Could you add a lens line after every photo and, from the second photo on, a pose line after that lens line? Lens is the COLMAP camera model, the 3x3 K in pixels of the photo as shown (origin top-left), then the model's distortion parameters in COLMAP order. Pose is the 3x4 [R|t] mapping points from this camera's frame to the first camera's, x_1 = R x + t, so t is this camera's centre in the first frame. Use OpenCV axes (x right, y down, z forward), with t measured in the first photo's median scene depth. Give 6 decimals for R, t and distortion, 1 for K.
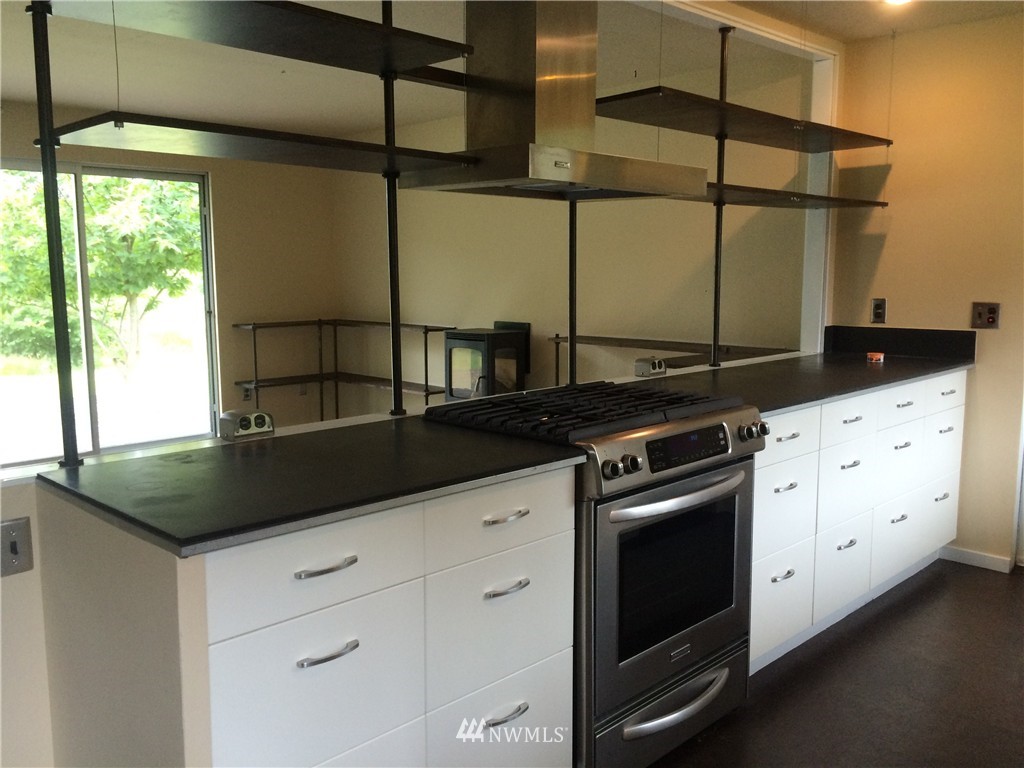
lens RADIAL K [[874.0, 0, 512.0], [0, 874.0, 384.0], [0, 0, 1]] dist [0.031271, -0.002650]
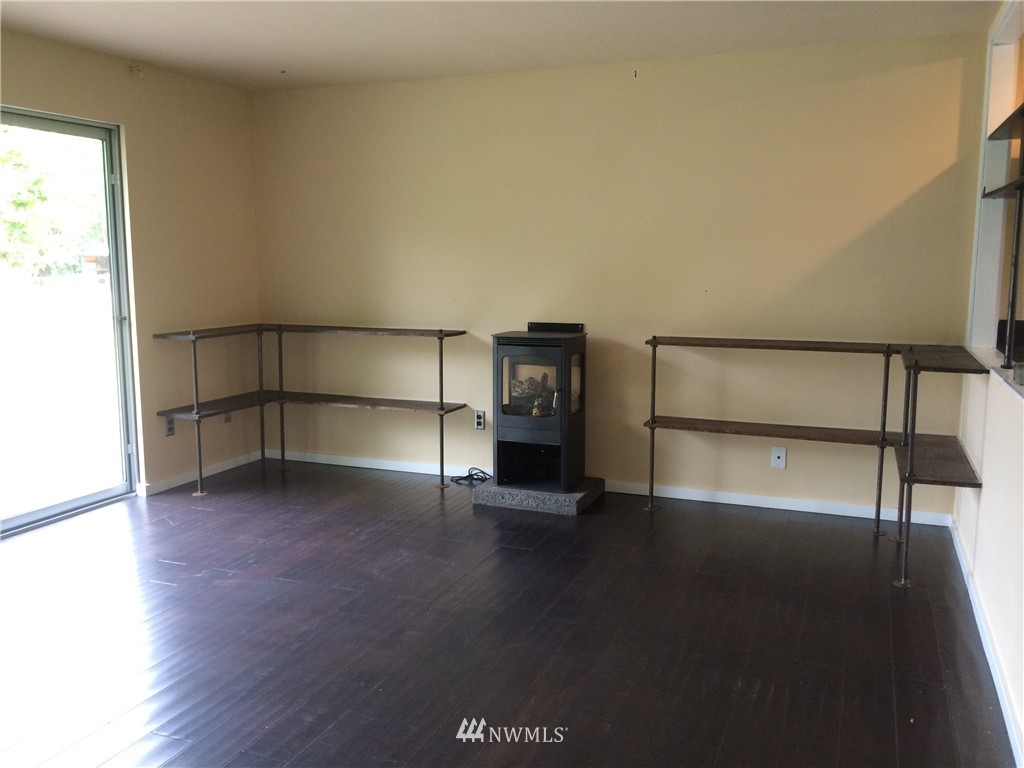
lens RADIAL K [[874.0, 0, 512.0], [0, 874.0, 384.0], [0, 0, 1]] dist [0.031271, -0.002650]
pose [[0.918635, -0.051127, 0.391786, -0.335668], [0.047957, 0.998689, 0.017880, -0.025216], [-0.392187, 0.002364, 0.919883, 0.201913]]
